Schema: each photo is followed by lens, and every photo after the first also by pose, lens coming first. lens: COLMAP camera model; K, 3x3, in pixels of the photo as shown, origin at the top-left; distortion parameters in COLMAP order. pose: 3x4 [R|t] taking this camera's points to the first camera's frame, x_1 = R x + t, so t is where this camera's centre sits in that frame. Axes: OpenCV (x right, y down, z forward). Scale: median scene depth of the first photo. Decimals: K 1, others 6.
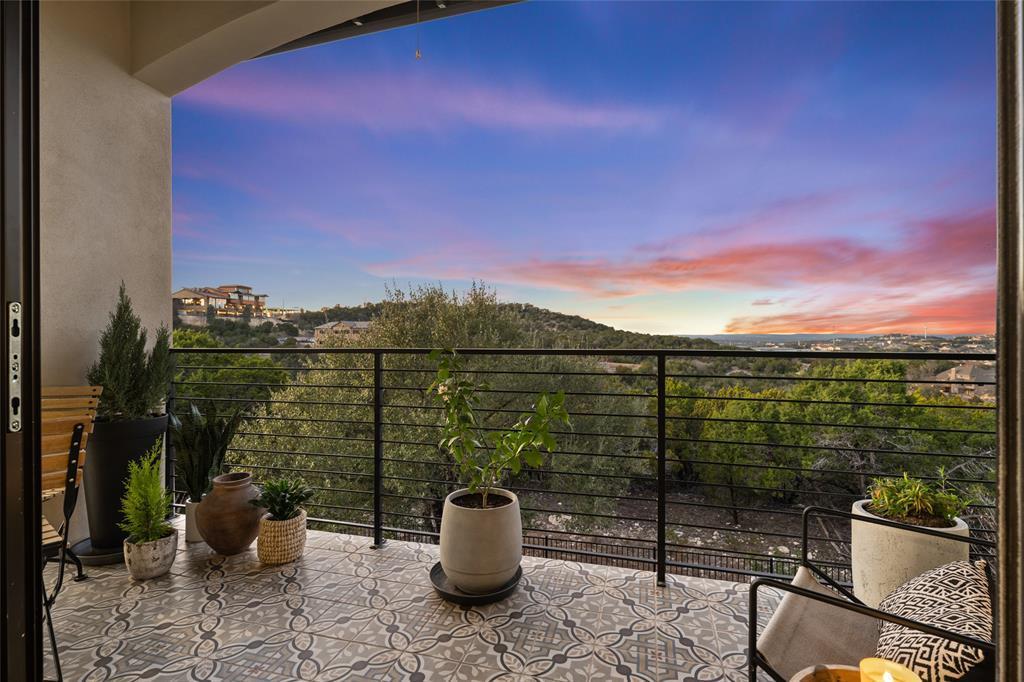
lens RADIAL K [[480.8, 0, 512.4], [0, 480.8, 337.8], [0, 0, 1]] dist [0.002546, -0.000502]
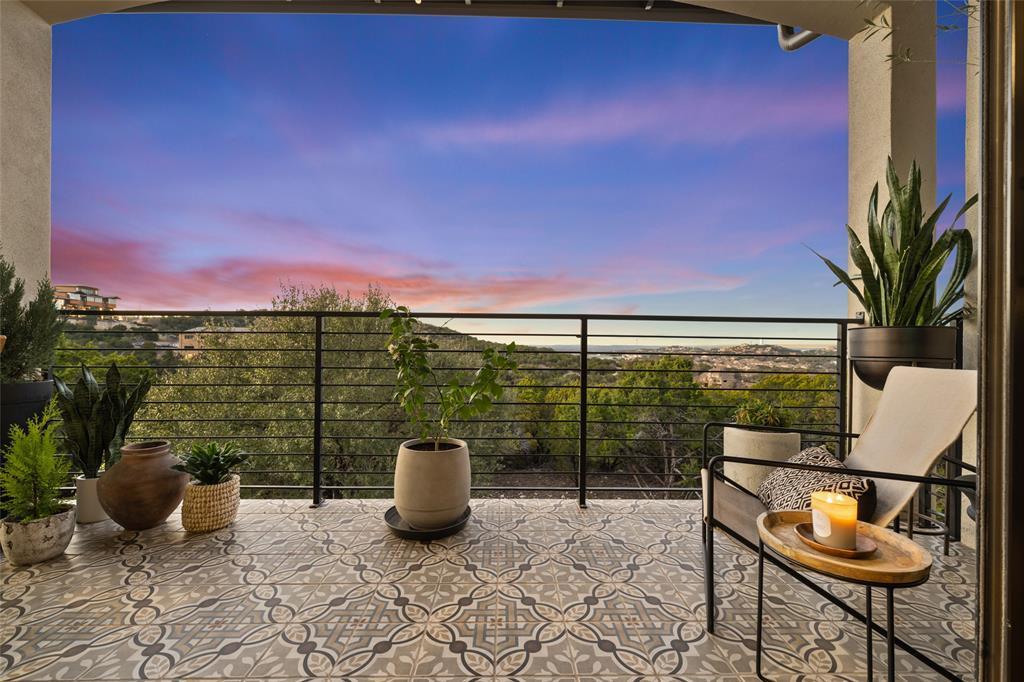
lens RADIAL K [[410.0, 0, 512.7], [0, 410.0, 346.4], [0, 0, 1]] dist [0.000608, -0.000372]
pose [[0.956974, 0.011167, 0.289960, -0.157856], [-0.011475, 0.999934, -0.000638, 0.104209], [-0.289948, -0.002717, 0.957039, 0.057348]]
